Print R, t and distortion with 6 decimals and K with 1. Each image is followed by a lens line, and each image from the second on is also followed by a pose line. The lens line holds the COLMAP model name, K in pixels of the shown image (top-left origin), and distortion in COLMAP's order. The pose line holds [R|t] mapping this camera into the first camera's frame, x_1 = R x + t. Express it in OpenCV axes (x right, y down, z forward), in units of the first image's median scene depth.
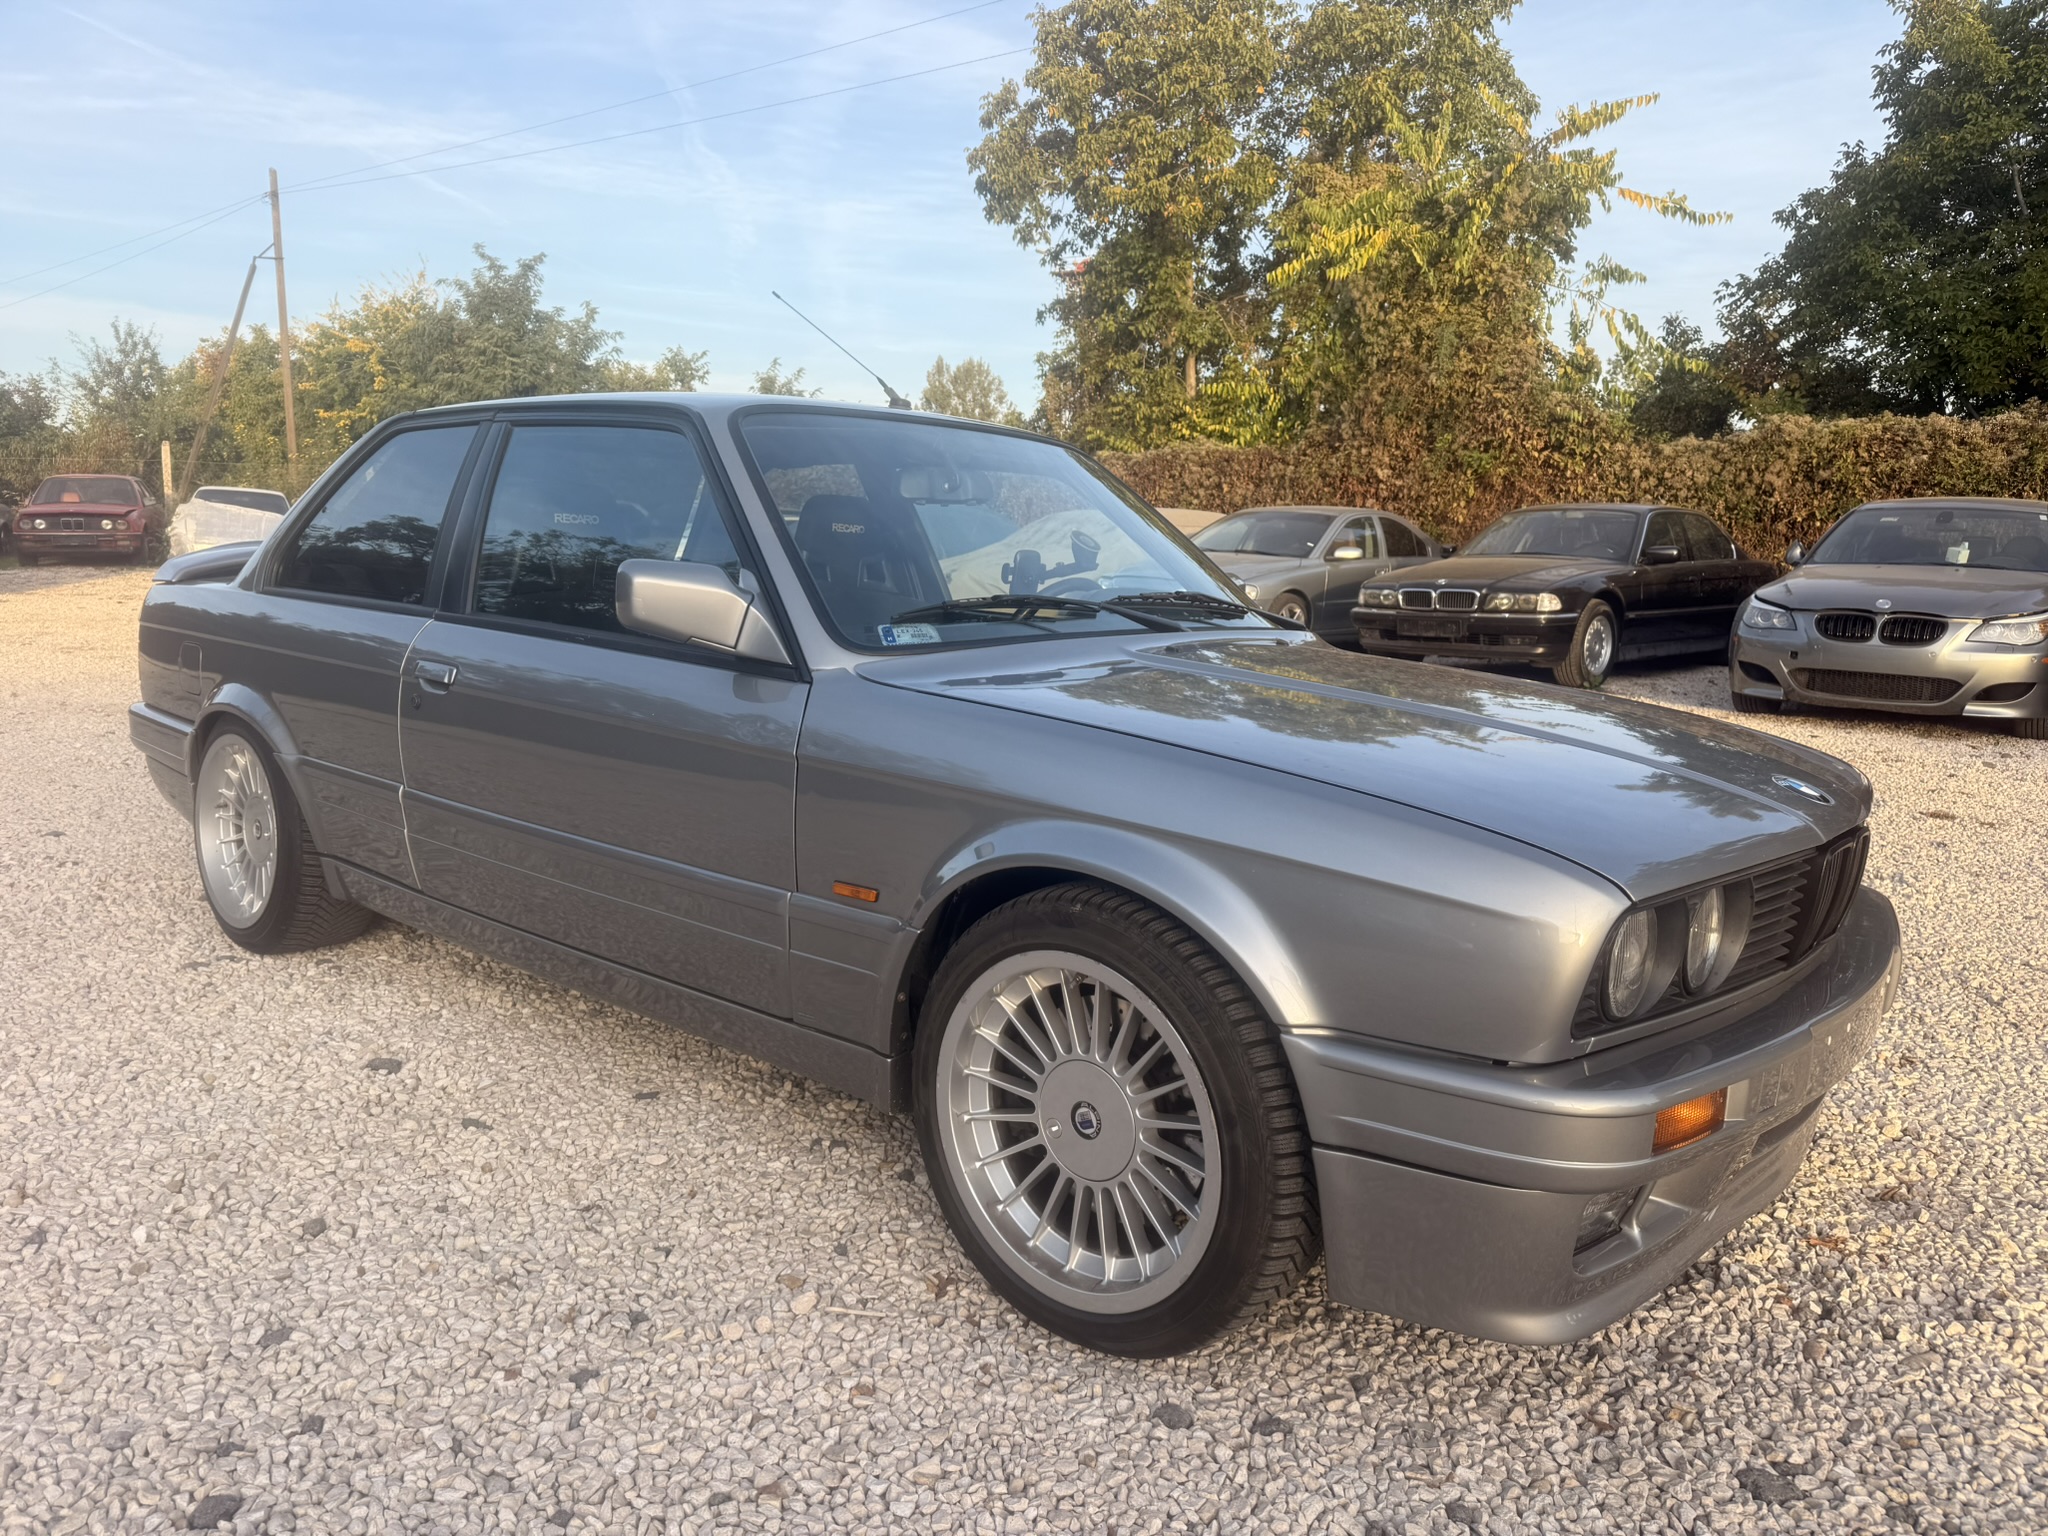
lens RADIAL K [[1451.4, 0, 1035.4], [0, 1451.4, 781.9], [0, 0, 1]] dist [0.017155, -0.025095]
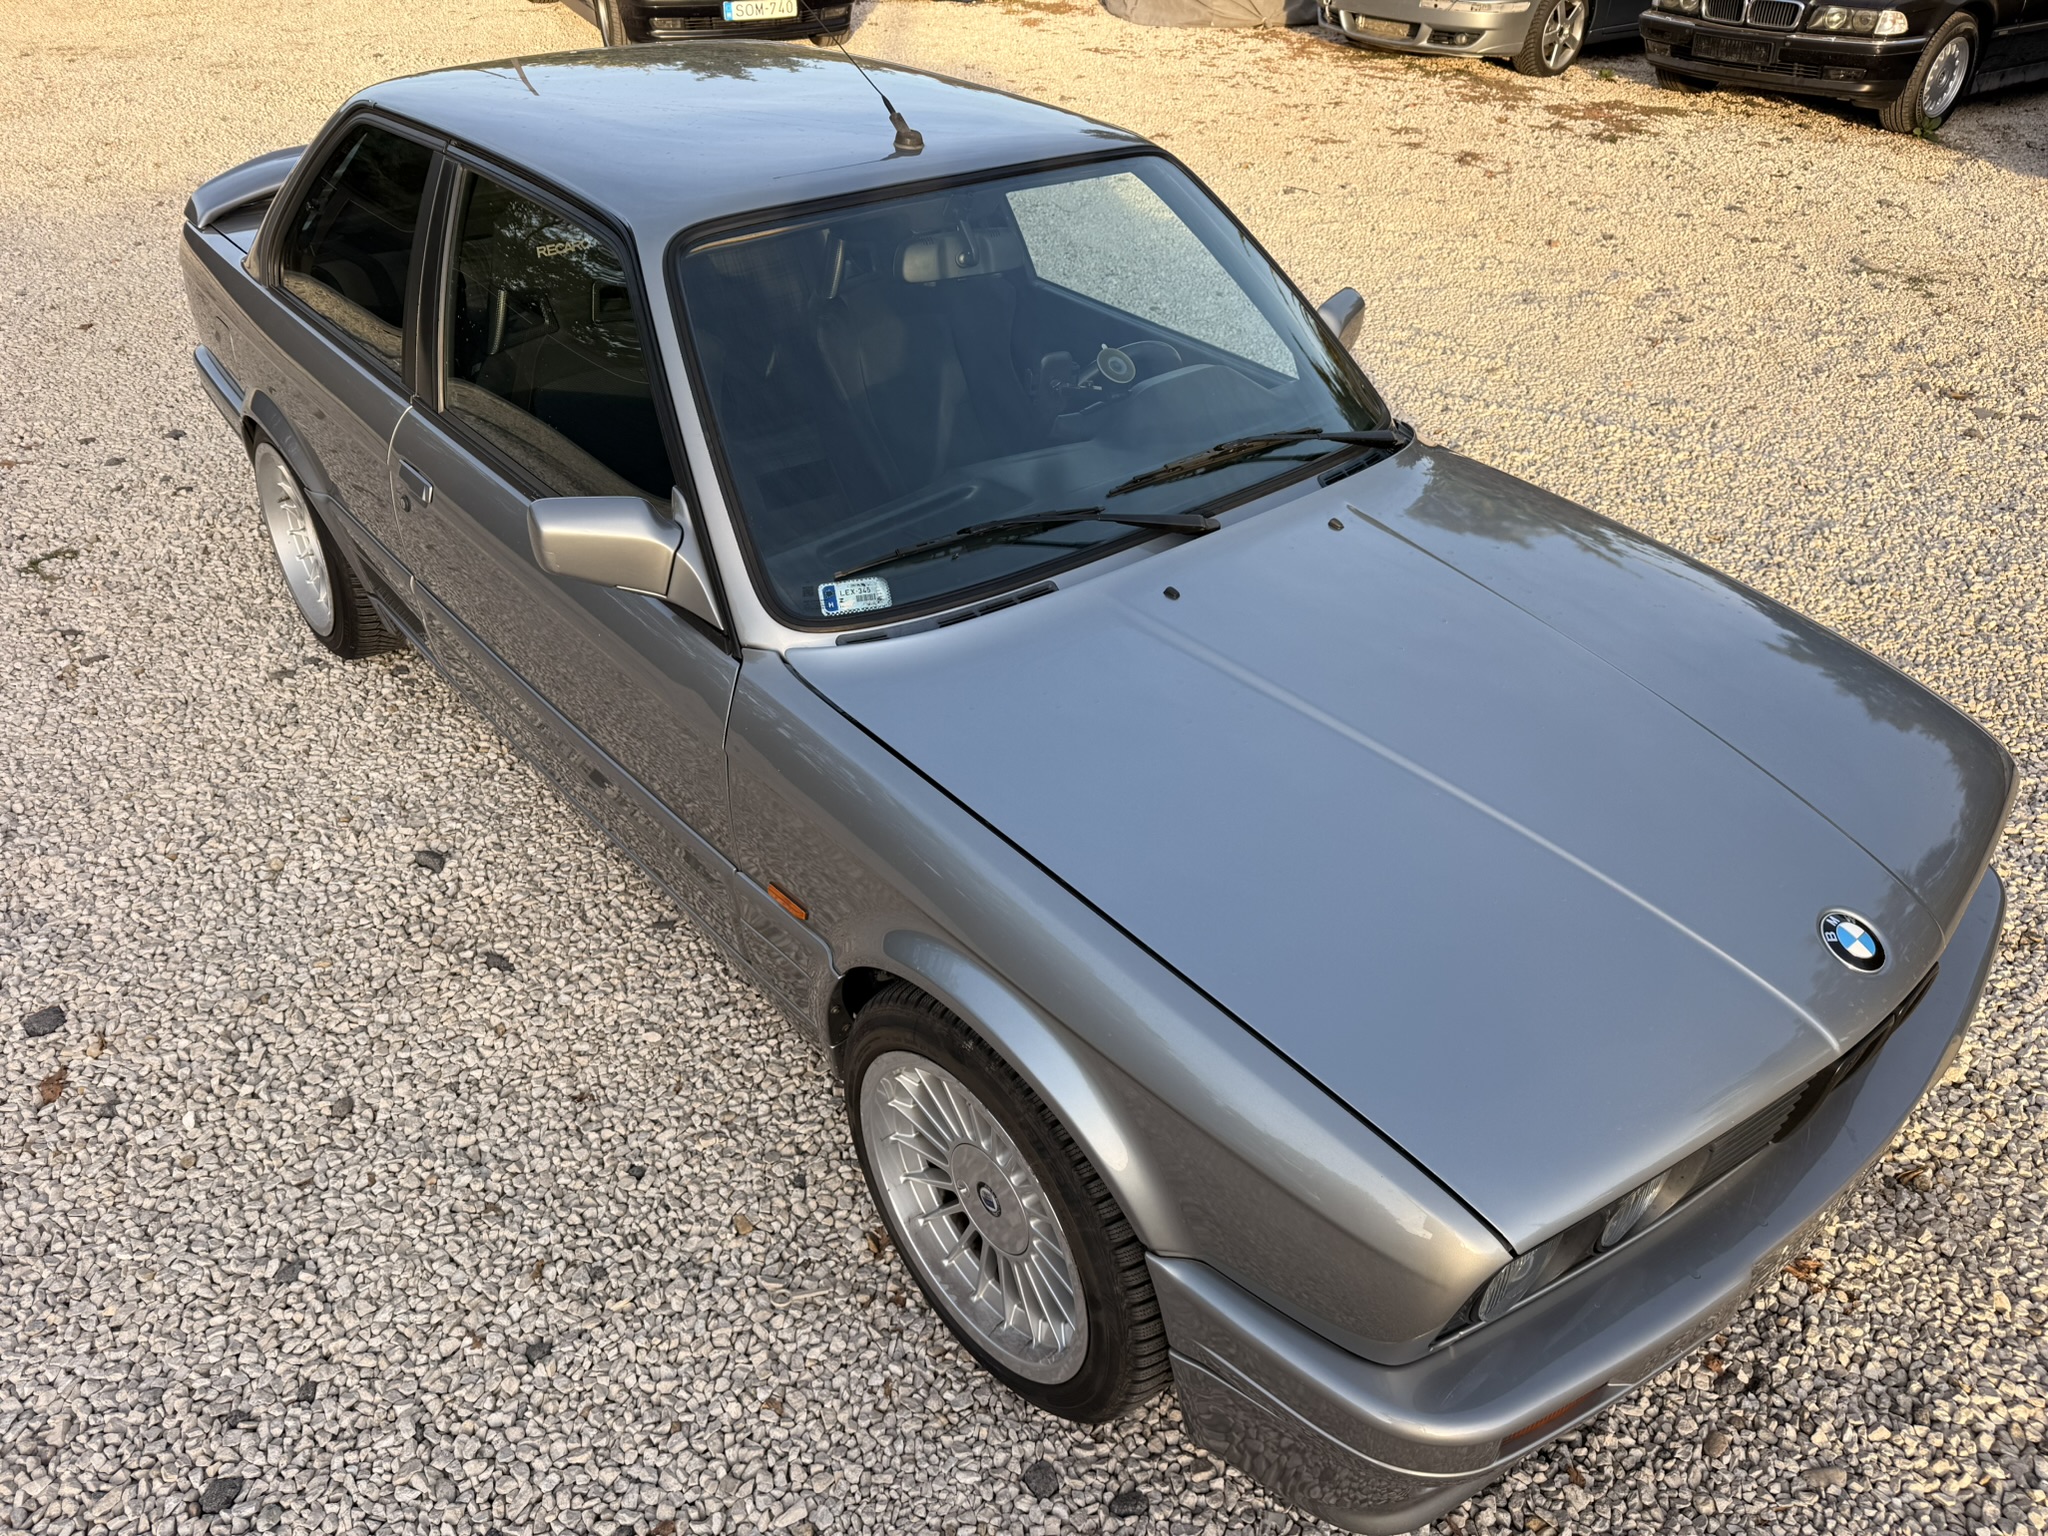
lens RADIAL K [[1451.4, 0, 1029.2], [0, 1451.4, 773.3], [0, 0, 1]] dist [0.017155, -0.025095]
pose [[0.986599, 0.078765, -0.142893, 0.174452], [-0.010611, 0.904884, 0.425526, -0.438235], [0.162819, -0.418307, 0.893593, 0.220797]]
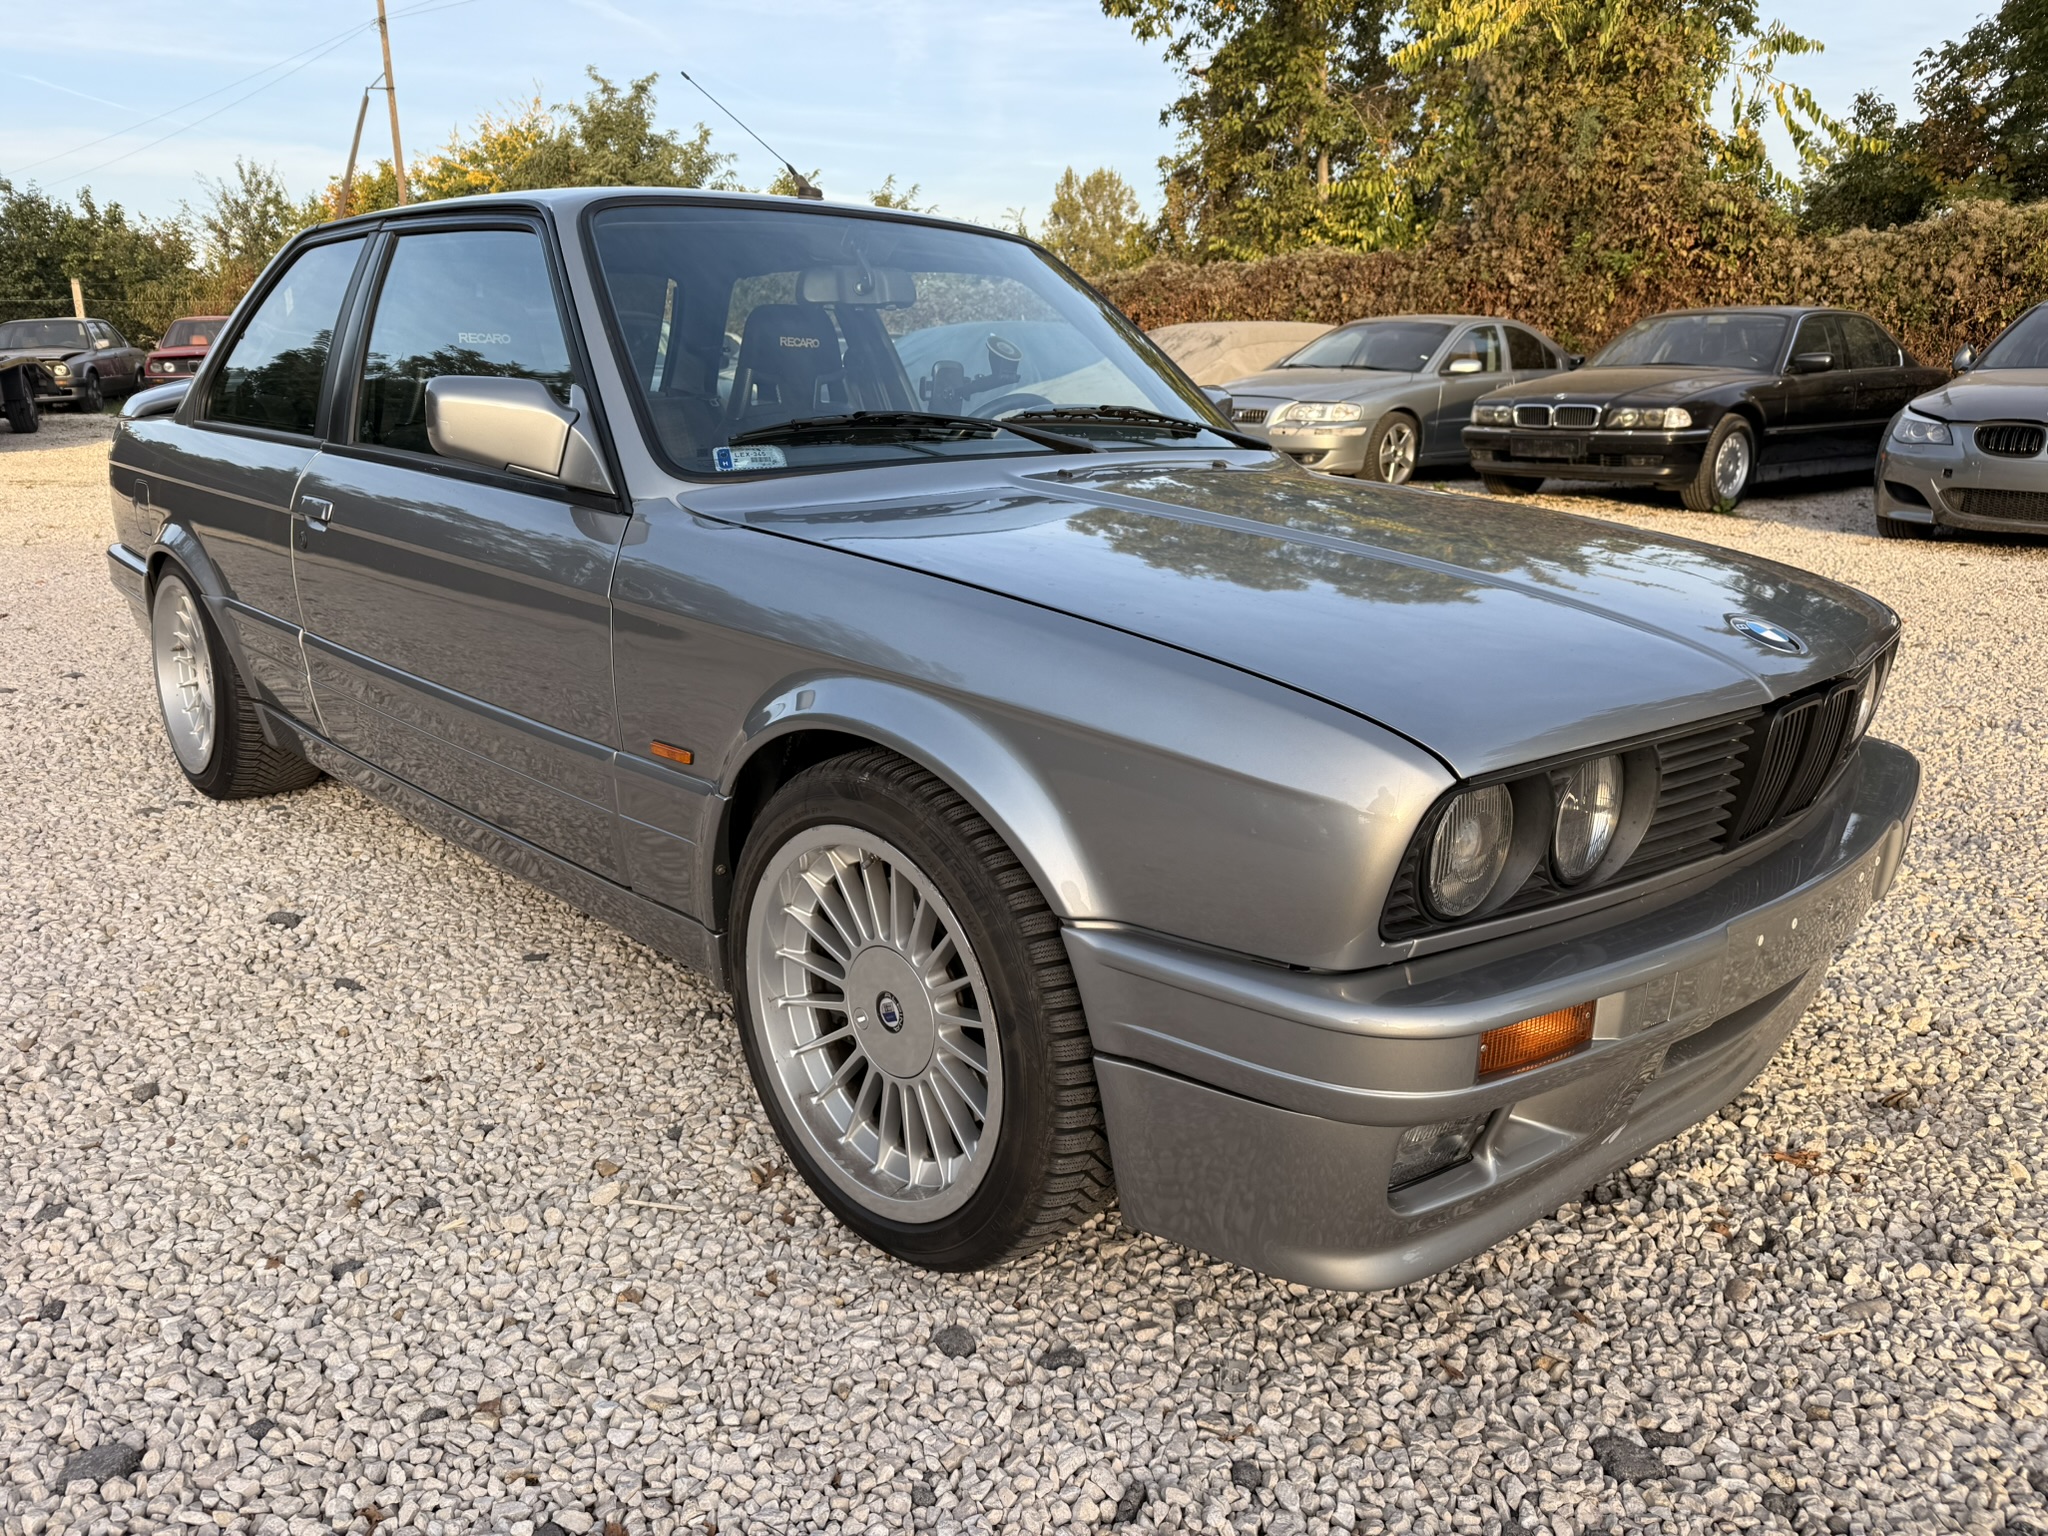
lens RADIAL K [[1451.4, 0, 1022.1], [0, 1451.4, 785.8], [0, 0, 1]] dist [0.017155, -0.025095]
pose [[0.994797, 0.007969, -0.101569, 0.196595], [0.003842, 0.993294, 0.115556, -0.006181], [0.101809, -0.115345, 0.988094, 0.139818]]
